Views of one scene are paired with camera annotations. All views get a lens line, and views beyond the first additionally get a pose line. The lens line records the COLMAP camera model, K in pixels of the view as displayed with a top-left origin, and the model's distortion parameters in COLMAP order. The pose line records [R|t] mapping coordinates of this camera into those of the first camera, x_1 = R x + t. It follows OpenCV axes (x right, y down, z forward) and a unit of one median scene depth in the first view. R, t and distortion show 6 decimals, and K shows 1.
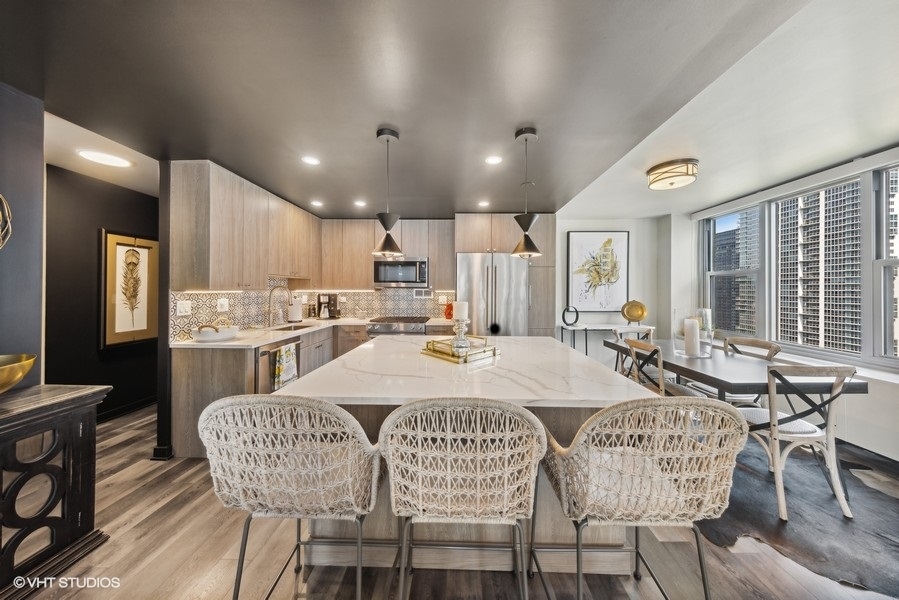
lens RADIAL K [[288.2, 0, 449.8], [0, 288.2, 288.6], [0, 0, 1]] dist [0.002332, 0.000252]
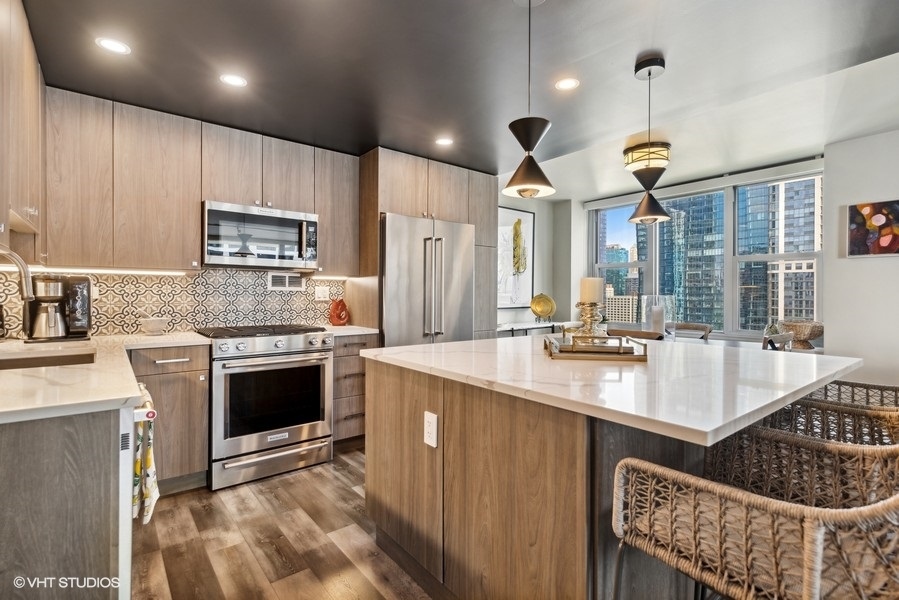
lens RADIAL K [[432.8, 0, 451.4], [0, 432.8, 292.4], [0, 0, 1]] dist [0.000077, 0.000480]
pose [[0.762548, 0.003778, 0.646921, -0.399338], [-0.004916, 0.999988, -0.000045, 0.037367], [-0.646913, -0.003146, 0.762557, 0.190246]]
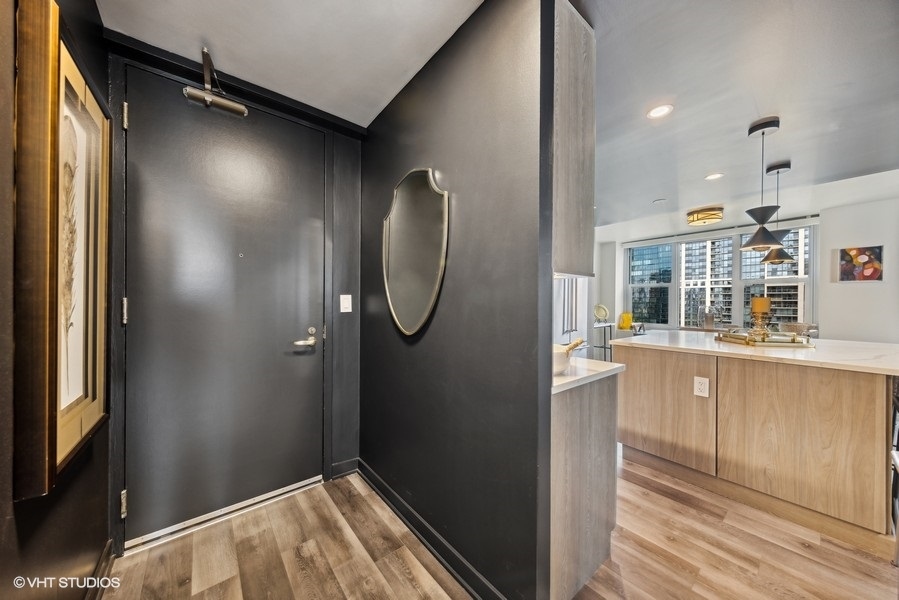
lens RADIAL K [[306.9, 0, 450.5], [0, 306.9, 303.0], [0, 0, 1]] dist [0.005374, 0.000168]
pose [[0.751145, 0.001844, 0.660135, -0.772033], [-0.007433, 0.999956, 0.005664, 0.032027], [-0.660095, -0.009161, 0.751126, 0.403876]]
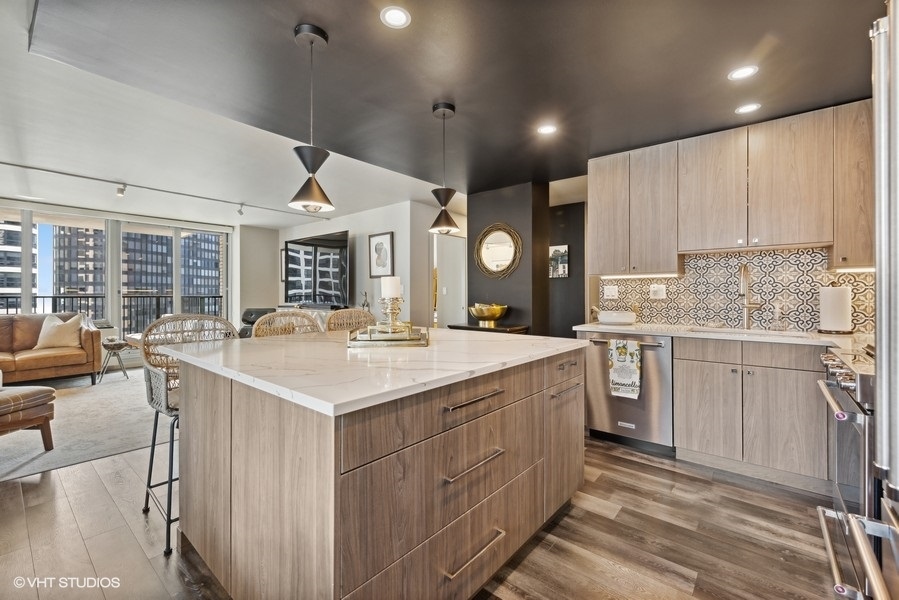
lens RADIAL K [[385.9, 0, 456.3], [0, 385.9, 297.6], [0, 0, 1]] dist [0.004284, 0.000994]
pose [[-0.611902, 0.004248, -0.790922, 0.345057], [0.002195, 0.999991, 0.003673, 0.044158], [0.790930, 0.000511, -0.611906, 0.802899]]
